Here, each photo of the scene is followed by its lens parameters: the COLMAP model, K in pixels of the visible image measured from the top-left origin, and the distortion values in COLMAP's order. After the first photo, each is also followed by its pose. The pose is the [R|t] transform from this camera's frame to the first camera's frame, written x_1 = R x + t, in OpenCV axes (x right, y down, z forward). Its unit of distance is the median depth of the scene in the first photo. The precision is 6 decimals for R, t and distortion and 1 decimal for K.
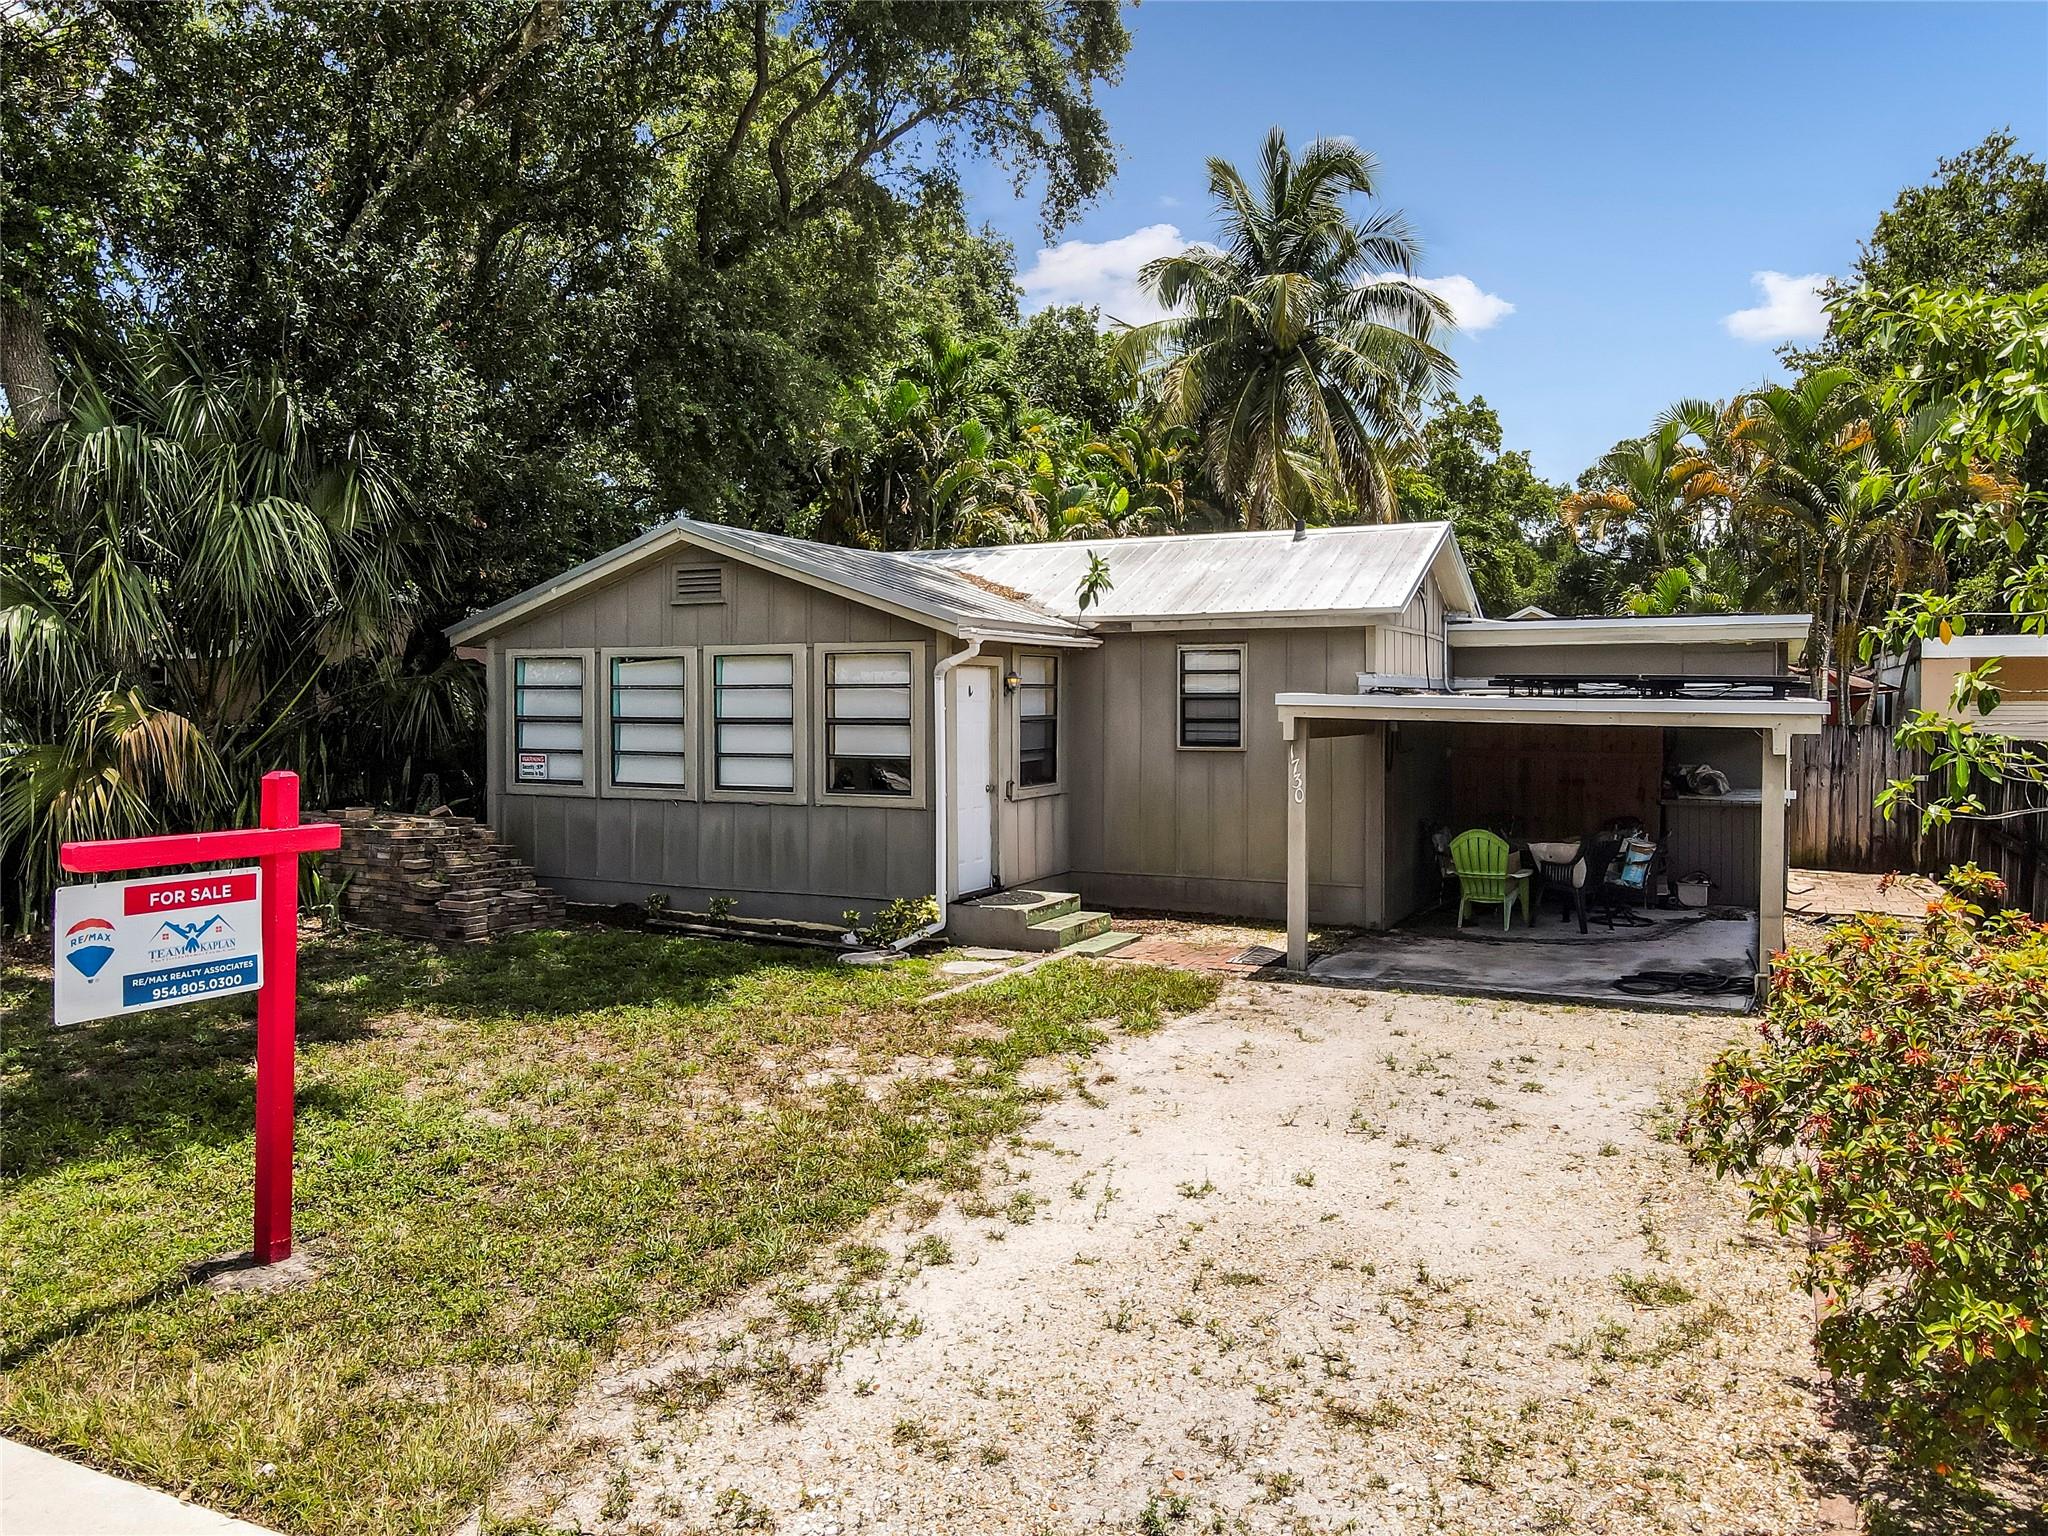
lens RADIAL K [[1548.7, 0, 996.9], [0, 1548.7, 761.4], [0, 0, 1]] dist [0.001023, 0.000840]
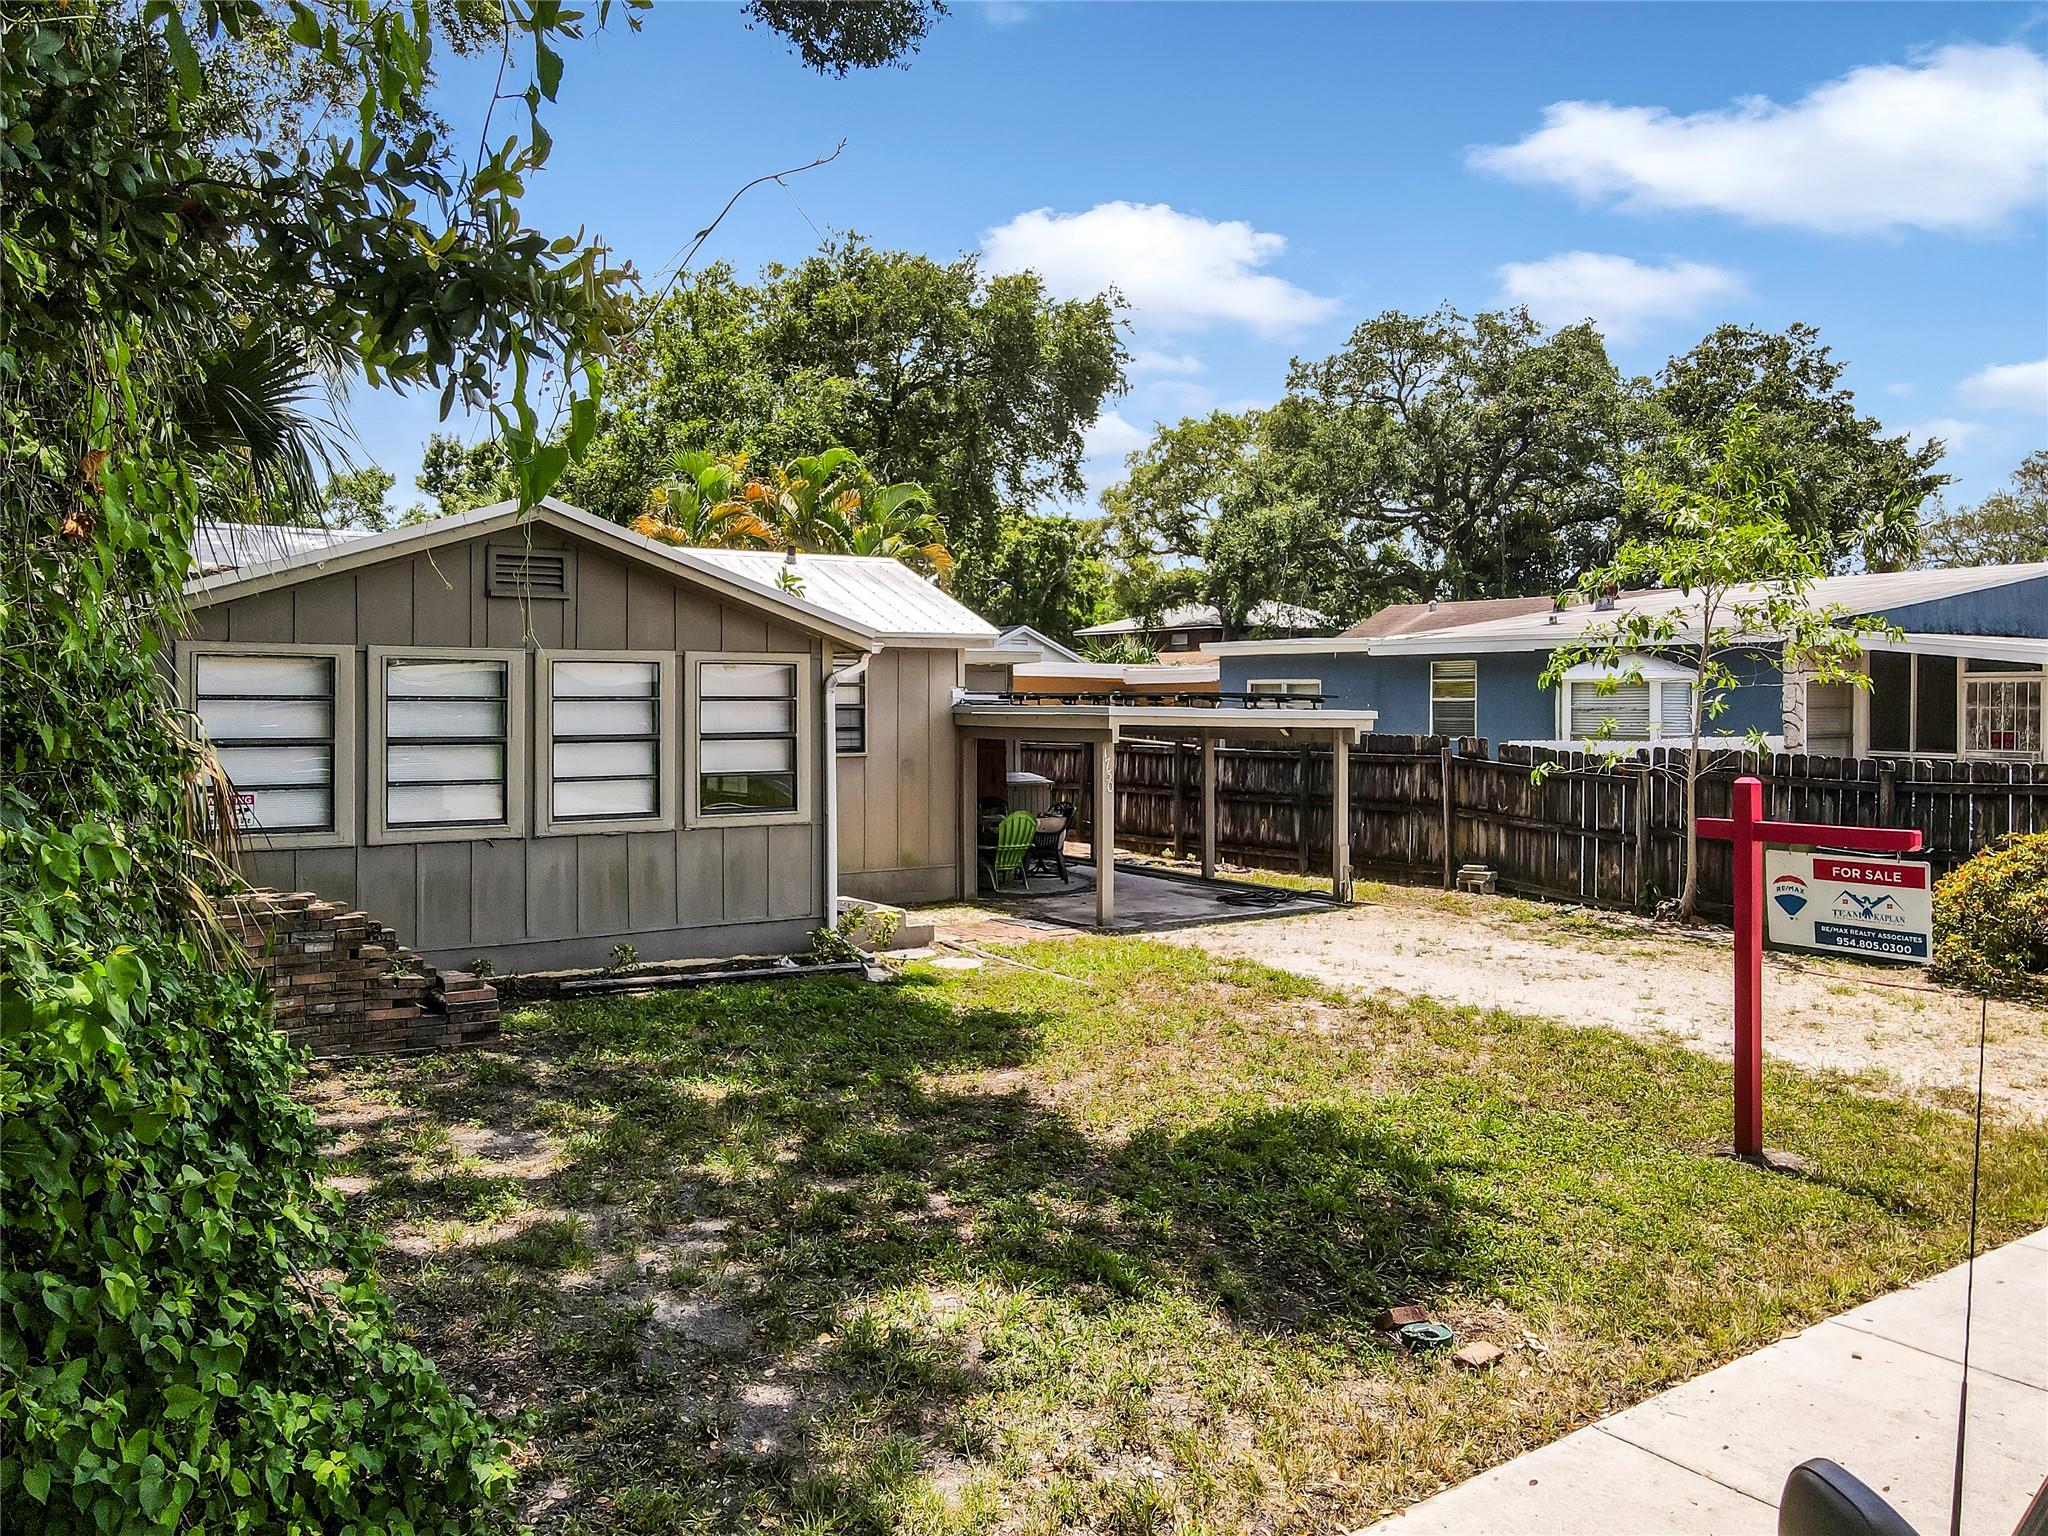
lens RADIAL K [[1548.7, 0, 996.9], [0, 1548.7, 761.4], [0, 0, 1]] dist [0.001023, 0.000840]
pose [[0.496376, -0.034413, 0.867425, -0.765170], [0.035007, 0.999195, 0.019608, -0.021488], [-0.867401, 0.020633, 0.497181, 0.369380]]
